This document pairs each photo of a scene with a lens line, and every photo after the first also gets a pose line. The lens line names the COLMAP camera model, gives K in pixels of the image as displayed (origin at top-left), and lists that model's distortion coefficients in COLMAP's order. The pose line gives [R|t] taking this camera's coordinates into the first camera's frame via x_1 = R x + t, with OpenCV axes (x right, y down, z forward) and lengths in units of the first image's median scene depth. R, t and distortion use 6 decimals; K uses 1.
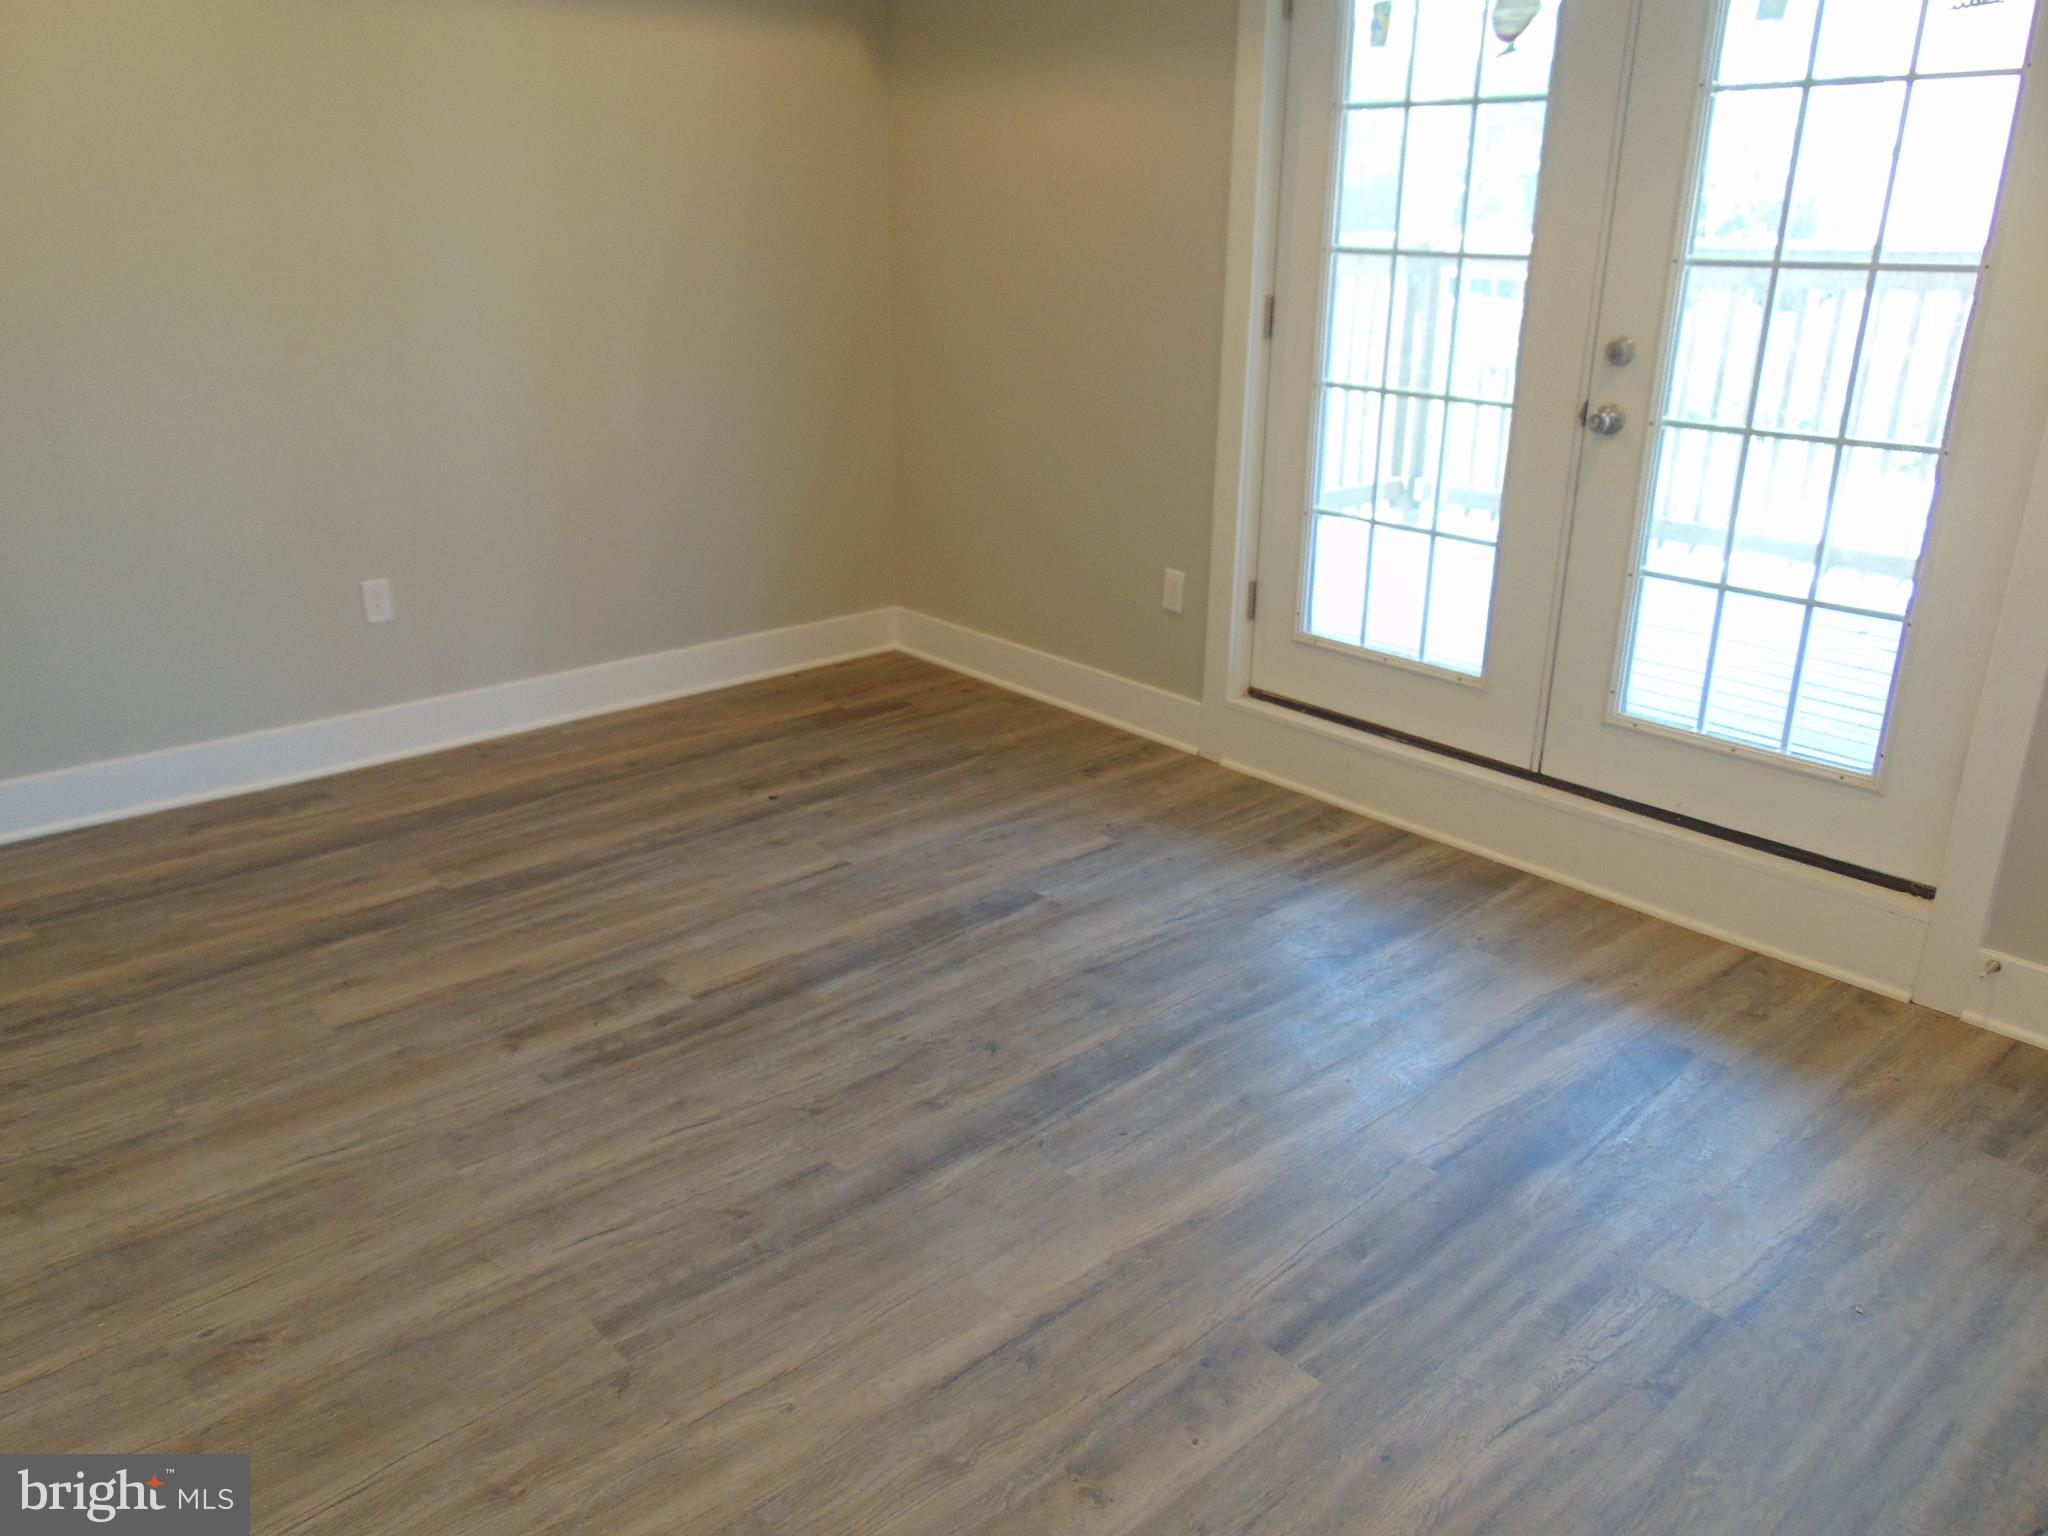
lens RADIAL K [[1537.8, 0, 1023.7], [0, 1537.8, 768.4], [0, 0, 1]] dist [-0.038502, 0.075211]
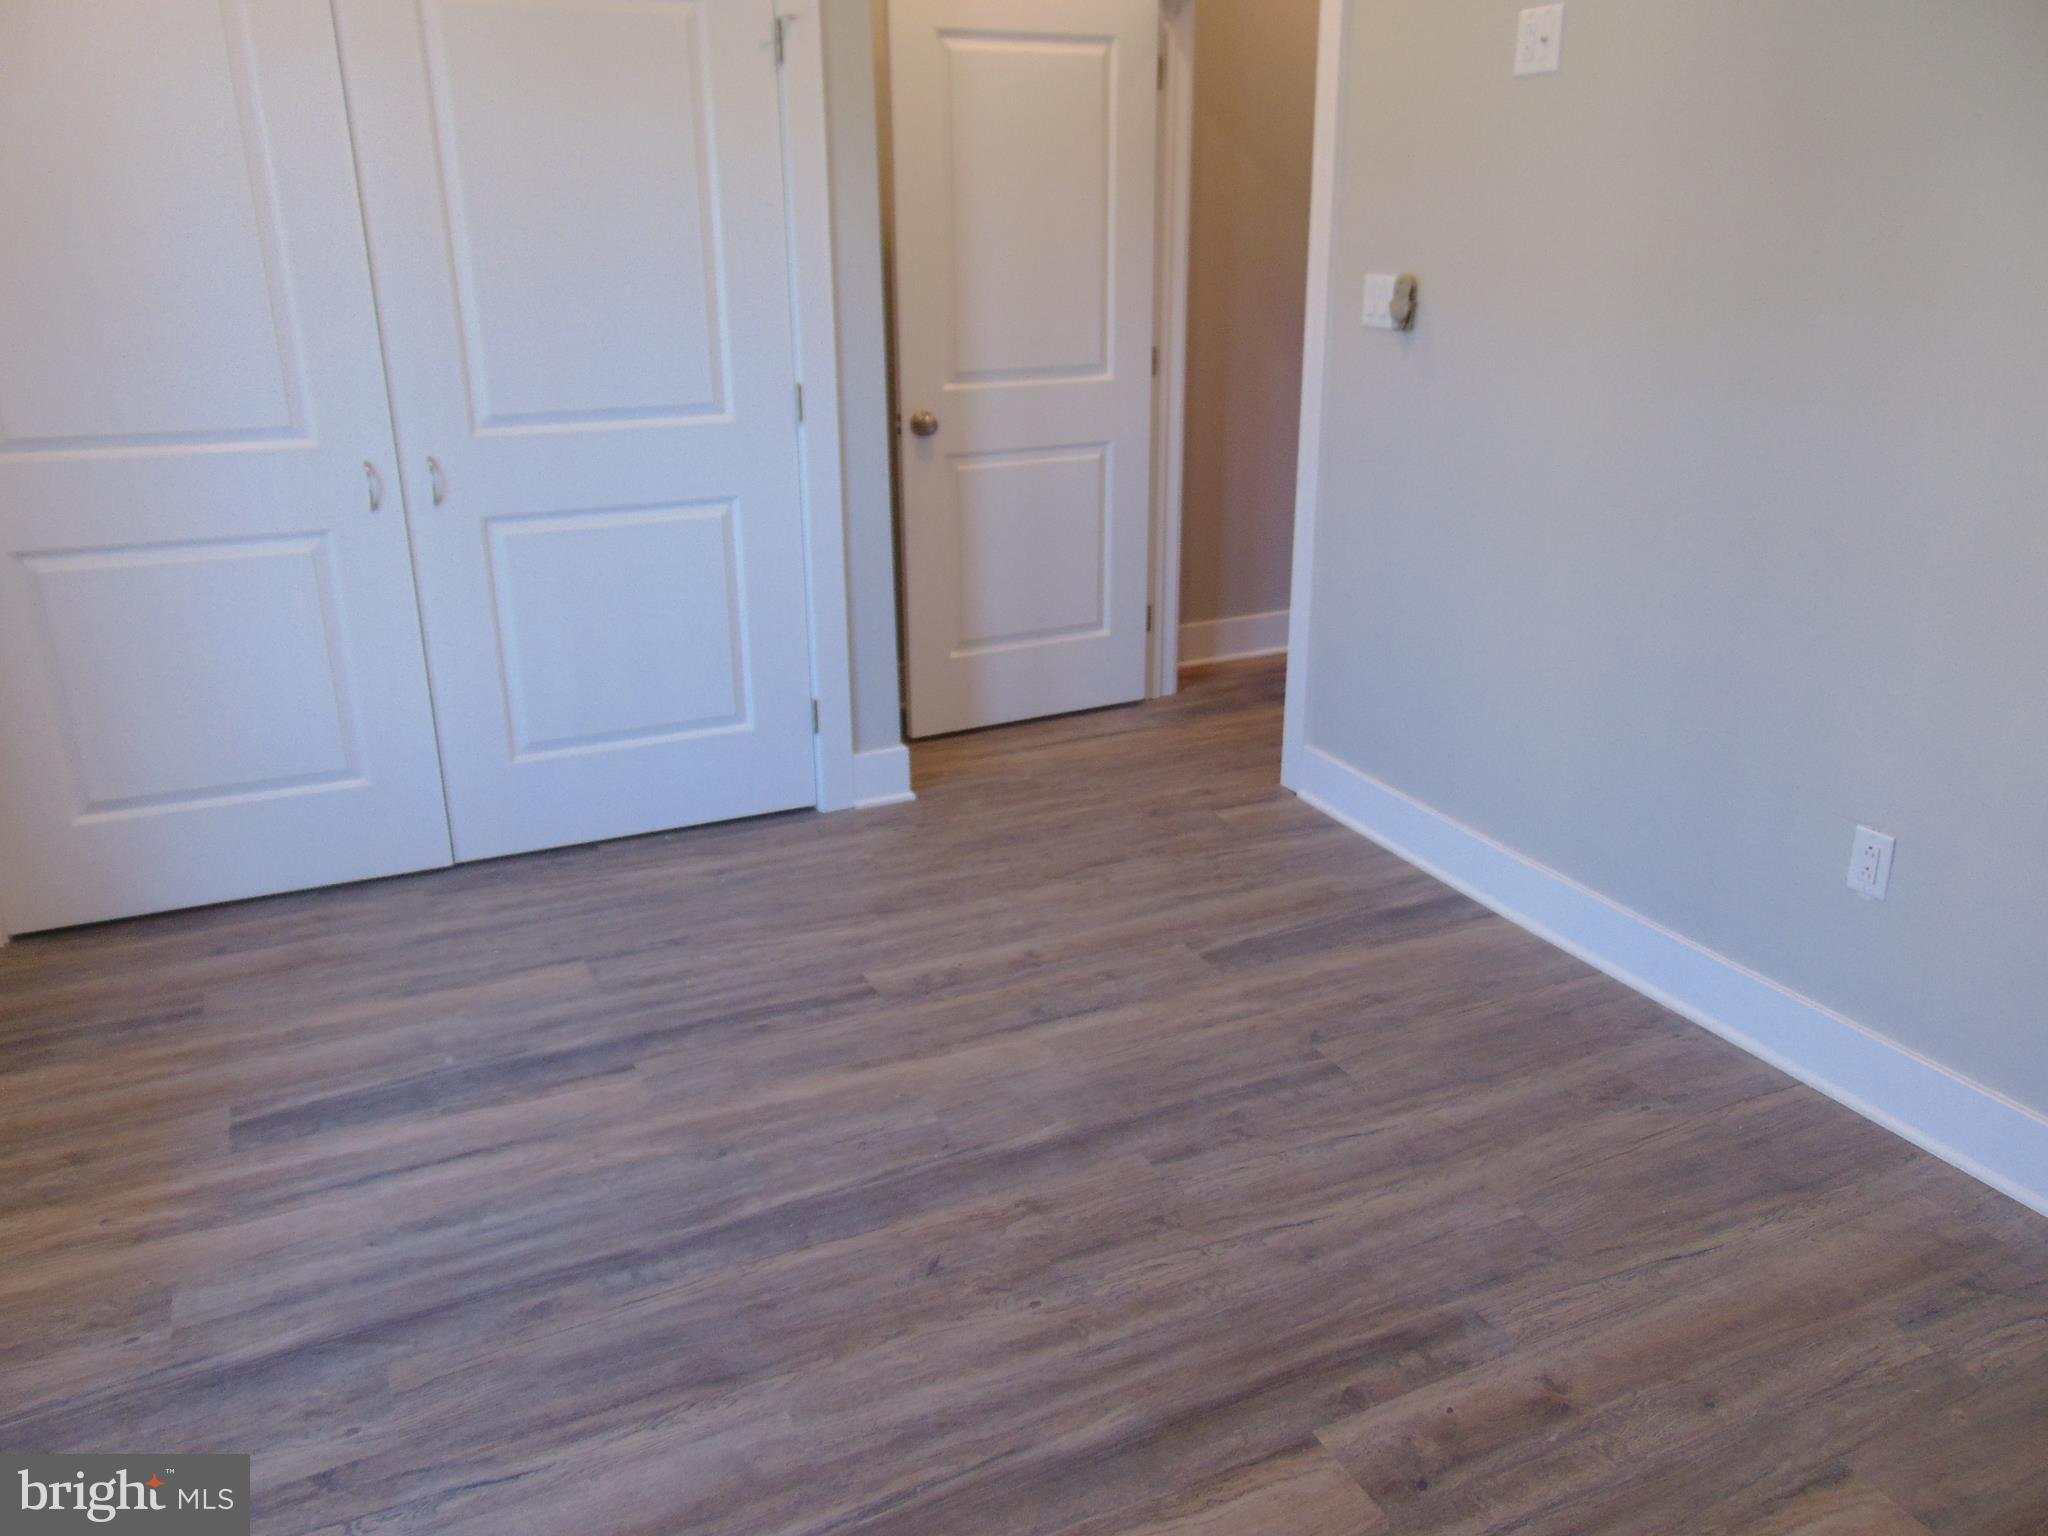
lens RADIAL K [[1537.8, 0, 1023.7], [0, 1537.8, 768.4], [0, 0, 1]] dist [-0.038502, 0.075211]
pose [[-0.960115, -0.102981, 0.259949, -0.279900], [0.091257, 0.763375, 0.639476, -0.599646], [-0.264293, 0.637693, -0.723531, 1.573983]]
